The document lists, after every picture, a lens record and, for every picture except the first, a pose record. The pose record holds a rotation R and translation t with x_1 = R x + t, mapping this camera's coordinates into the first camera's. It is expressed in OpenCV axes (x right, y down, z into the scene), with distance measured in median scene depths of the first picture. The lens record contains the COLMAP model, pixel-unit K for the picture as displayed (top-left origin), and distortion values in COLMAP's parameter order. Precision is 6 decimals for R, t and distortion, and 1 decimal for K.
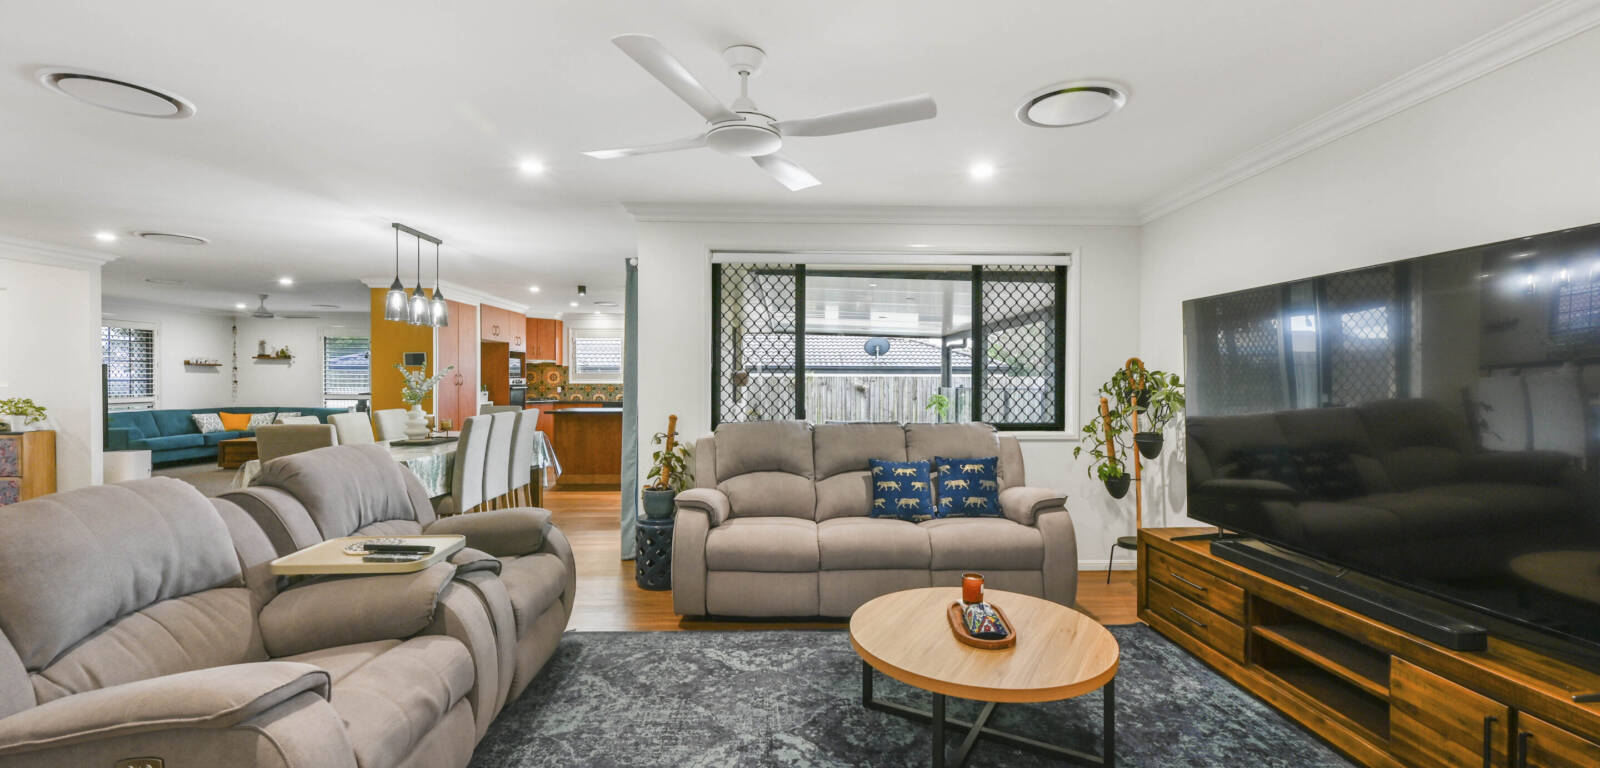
lens RADIAL K [[641.9, 0, 803.6], [0, 641.9, 388.1], [0, 0, 1]] dist [0.000816, 0.000103]
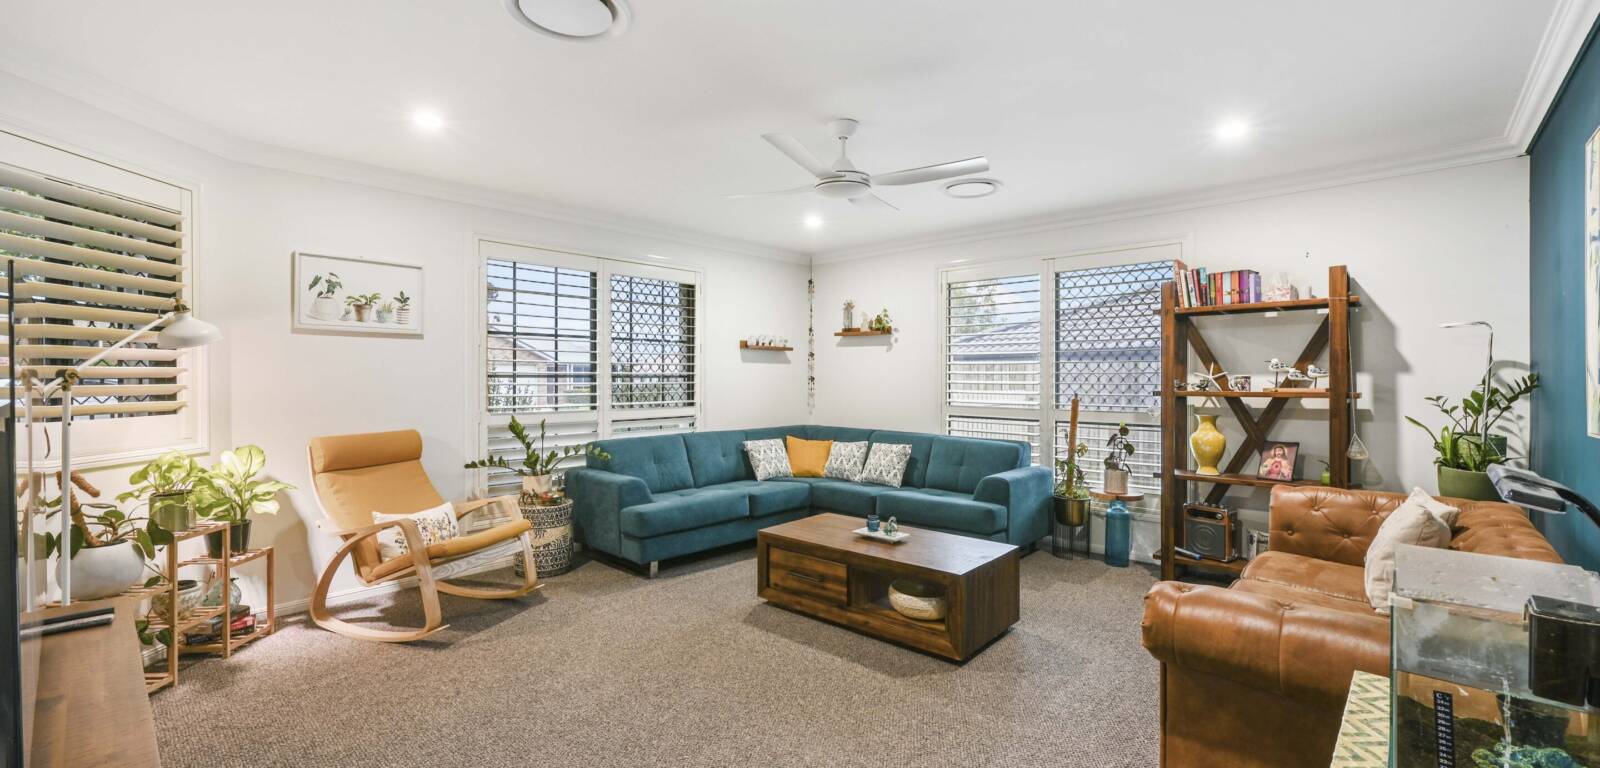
lens RADIAL K [[655.0, 0, 803.9], [0, 655.0, 375.0], [0, 0, 1]] dist [-0.000691, -0.000083]
pose [[0.714144, -0.005060, -0.699981, -0.556676], [-0.004268, 0.999924, -0.011582, -0.007056], [0.699986, 0.011259, 0.714068, 0.667456]]
